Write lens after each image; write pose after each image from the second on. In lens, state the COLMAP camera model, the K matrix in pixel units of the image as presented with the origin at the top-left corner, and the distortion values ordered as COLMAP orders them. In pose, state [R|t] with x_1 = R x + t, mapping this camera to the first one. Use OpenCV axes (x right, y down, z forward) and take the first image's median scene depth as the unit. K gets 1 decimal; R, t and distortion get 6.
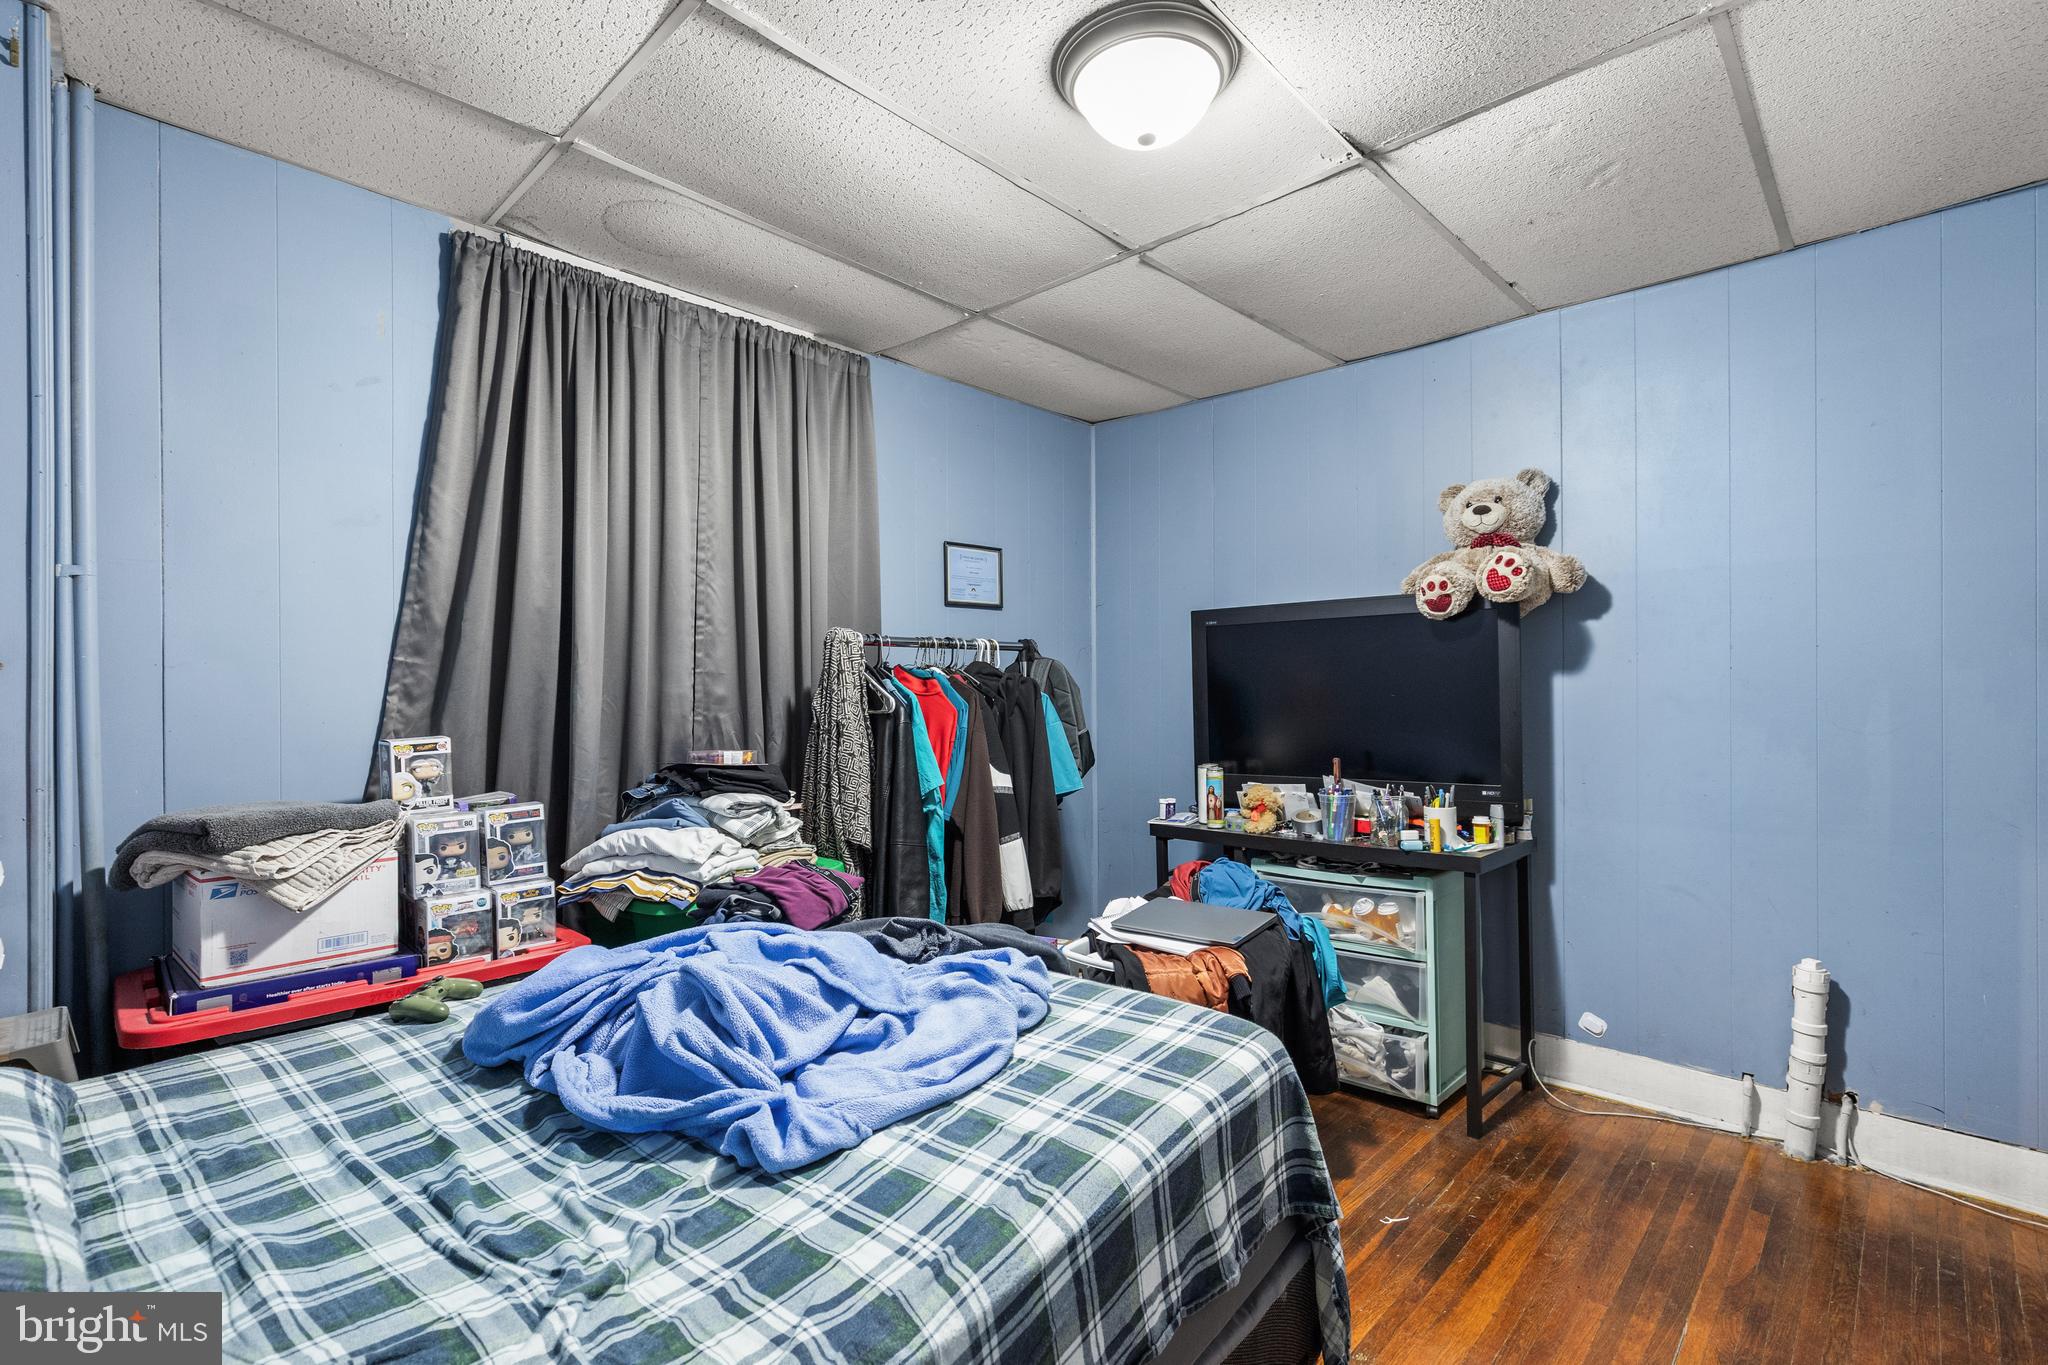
lens RADIAL K [[928.0, 0, 1013.4], [0, 928.0, 690.7], [0, 0, 1]] dist [0.003355, 0.000043]
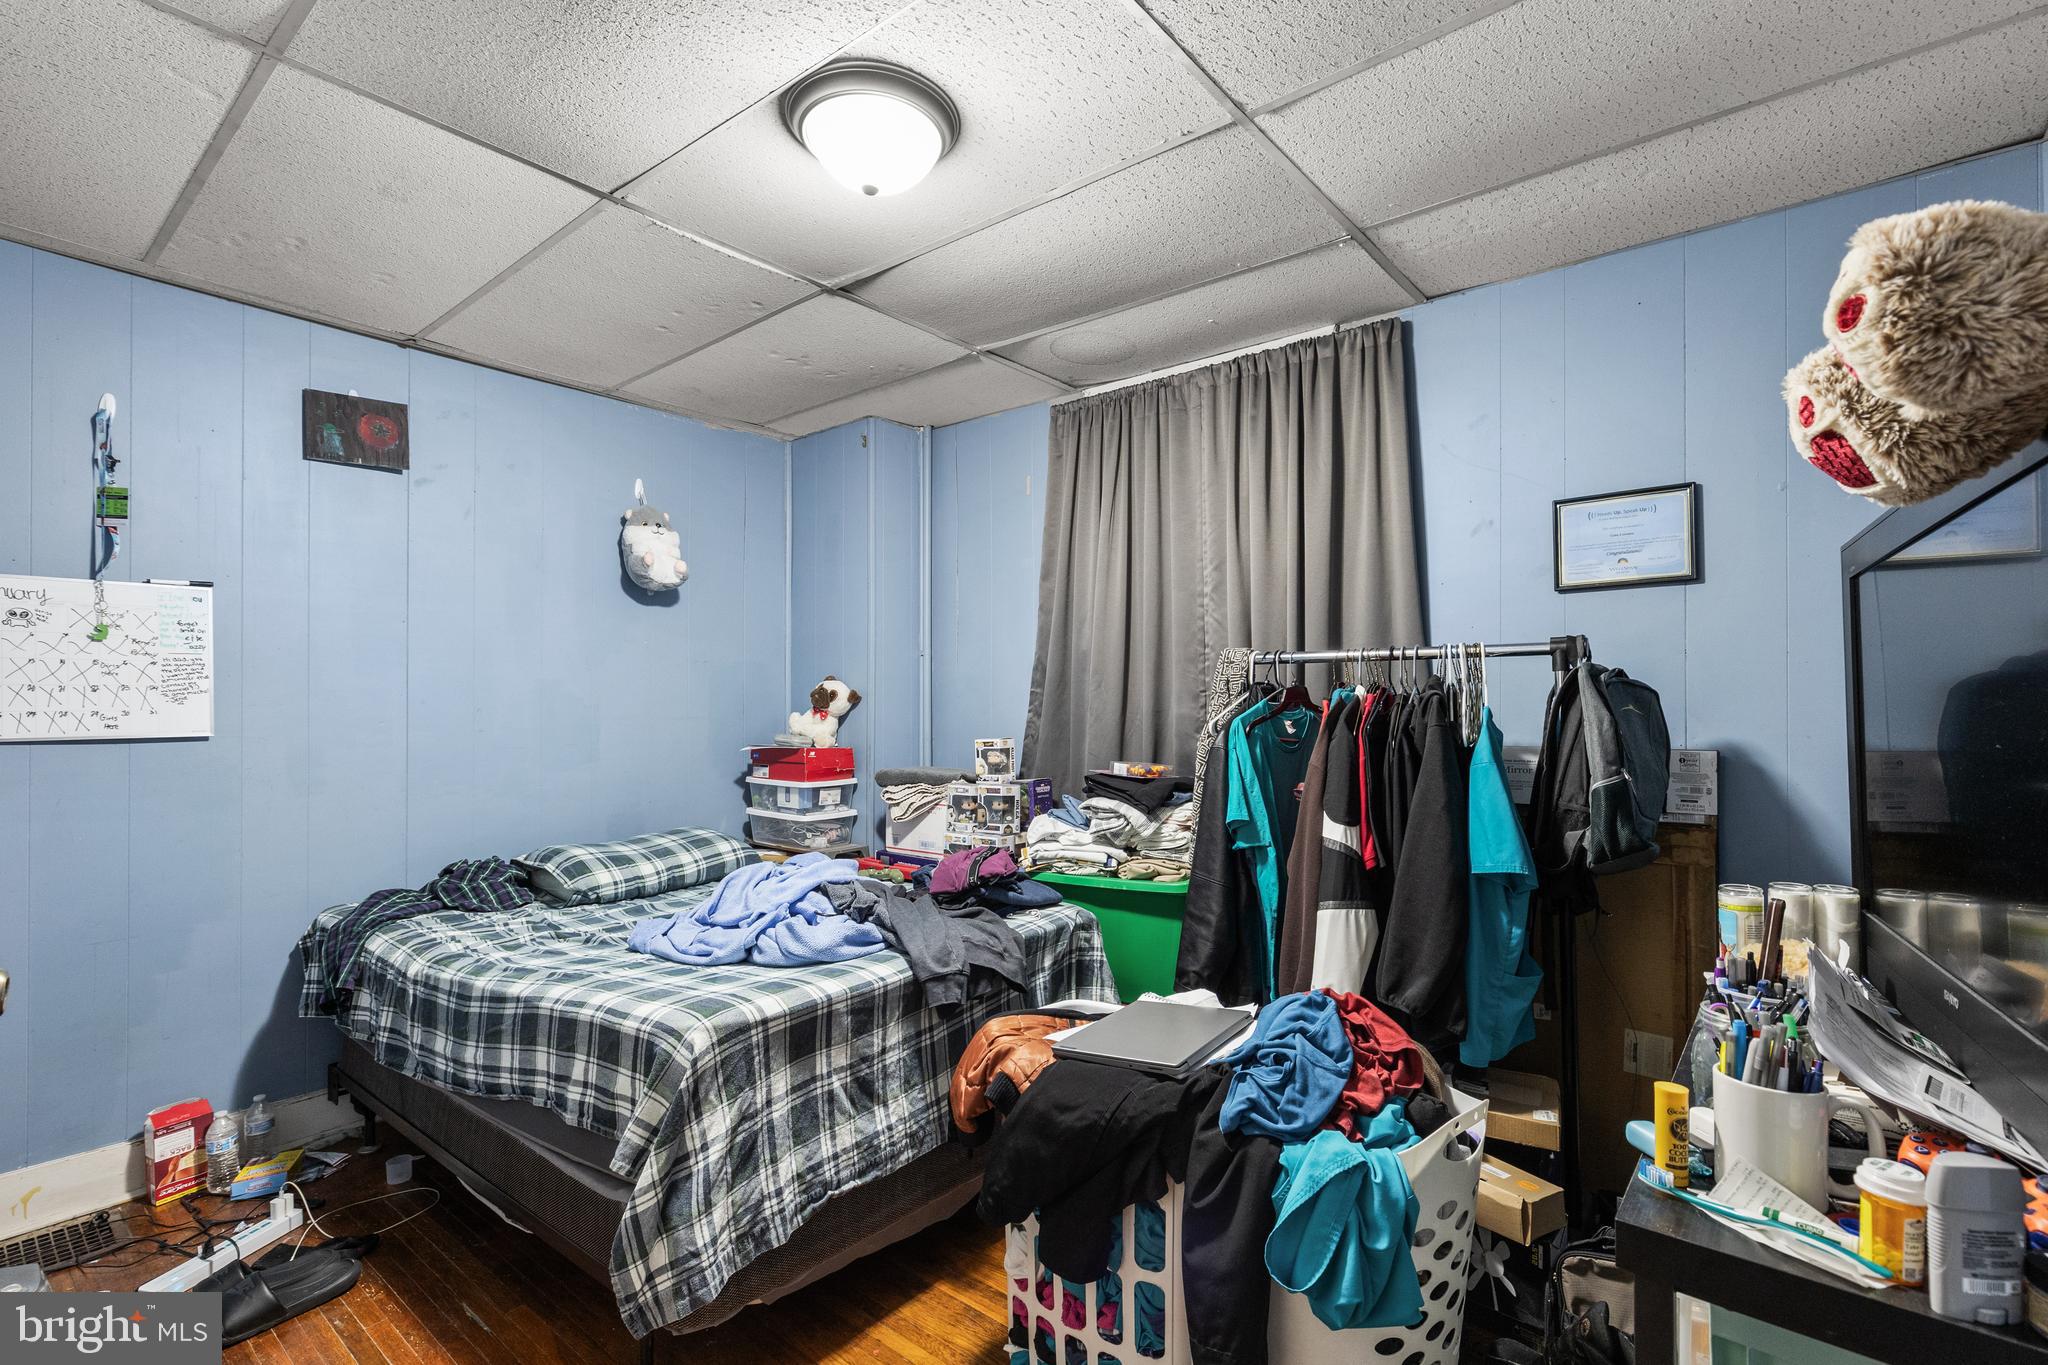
lens RADIAL K [[928.0, 0, 1013.4], [0, 928.0, 690.7], [0, 0, 1]] dist [0.003355, 0.000043]
pose [[0.064230, -0.006795, -0.997912, 0.721501], [-0.003884, 0.999968, -0.007059, -0.014685], [0.997928, 0.004329, 0.064201, 0.663262]]
